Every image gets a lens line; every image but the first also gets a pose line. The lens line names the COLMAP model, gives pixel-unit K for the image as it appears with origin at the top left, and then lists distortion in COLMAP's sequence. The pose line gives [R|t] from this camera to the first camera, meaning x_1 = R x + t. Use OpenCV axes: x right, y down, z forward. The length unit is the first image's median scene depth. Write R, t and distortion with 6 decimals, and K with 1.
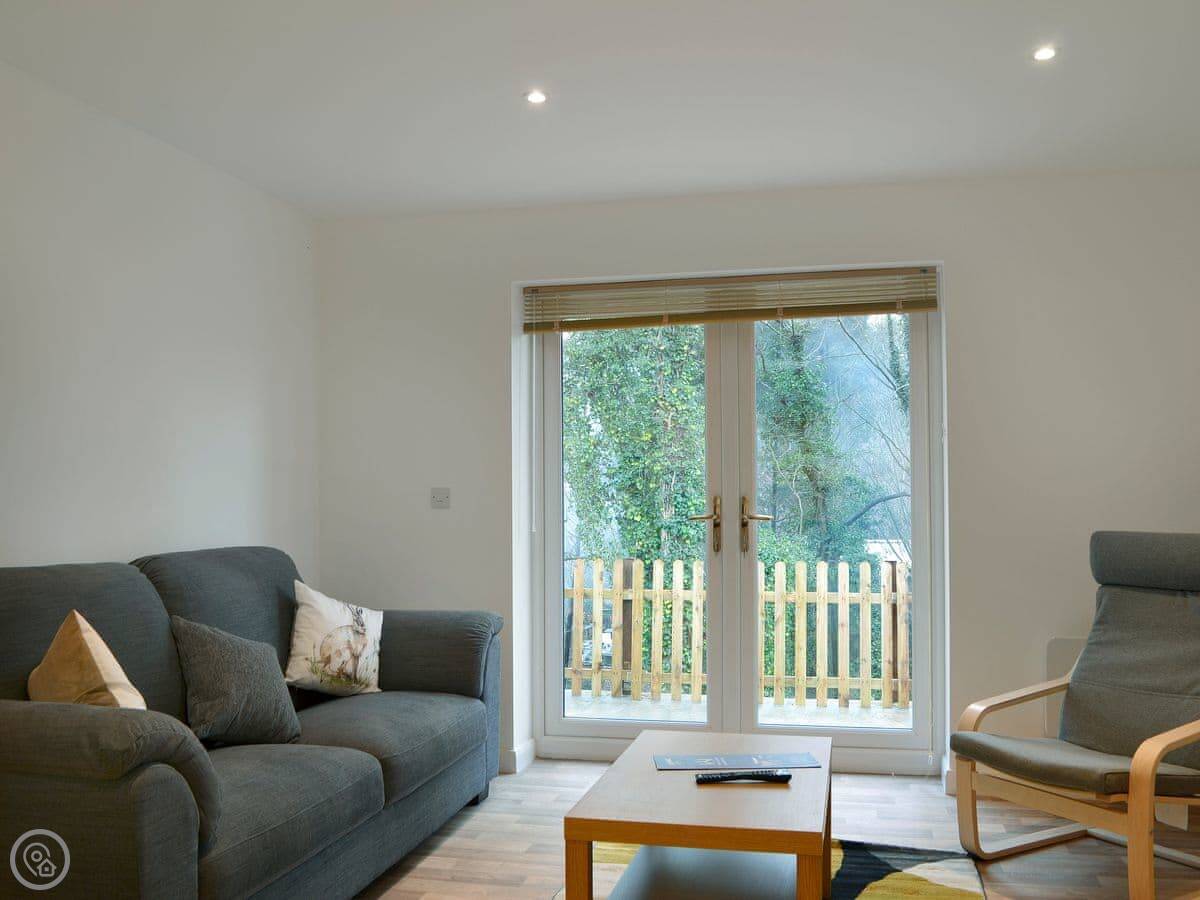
lens RADIAL K [[1130.6, 0, 604.2], [0, 1130.6, 478.0], [0, 0, 1]] dist [0.015579, 0.006399]
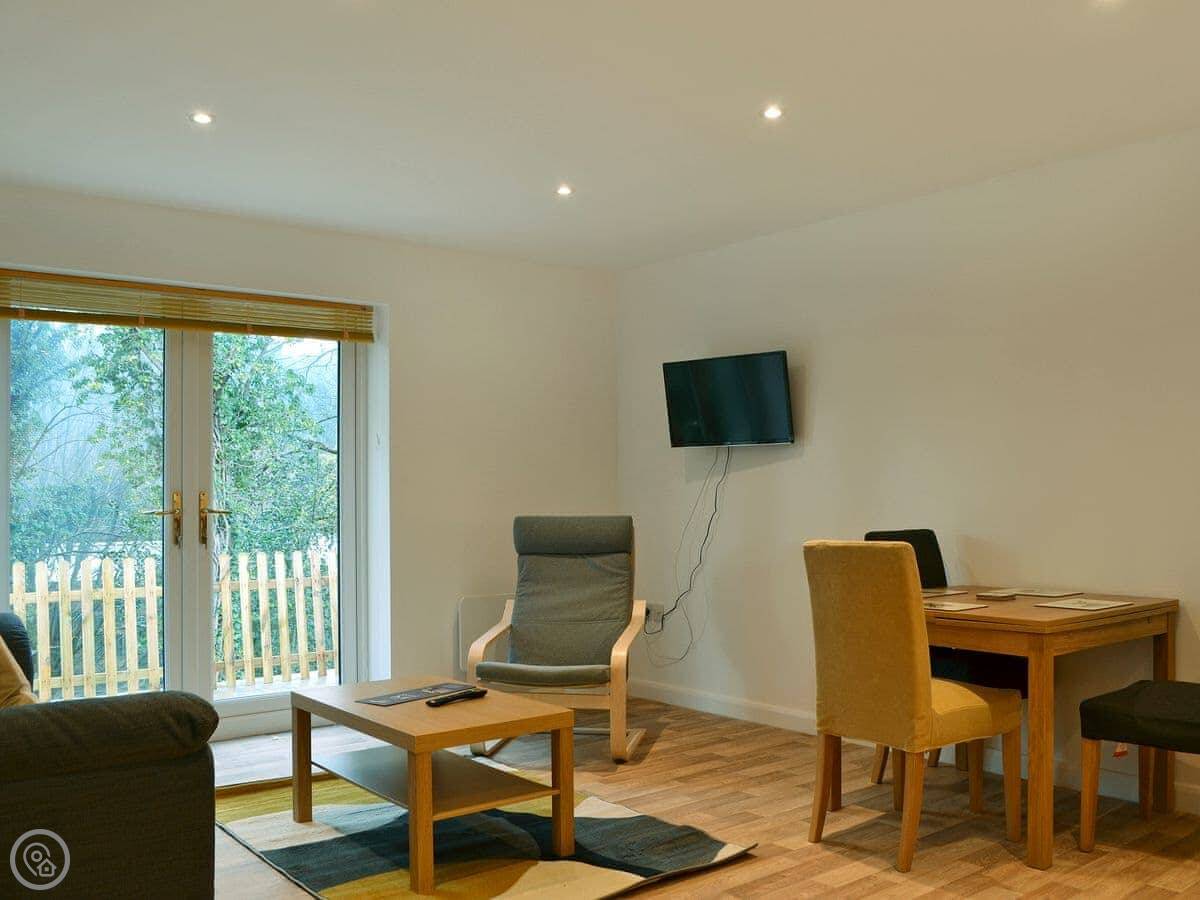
lens RADIAL K [[1130.6, 0, 604.2], [0, 1130.6, 478.0], [0, 0, 1]] dist [0.015579, 0.006399]
pose [[0.597956, 0.000192, 0.801529, -0.523974], [-0.004722, 0.999983, 0.003284, -0.005449], [-0.801515, -0.005749, 0.597947, 0.057972]]
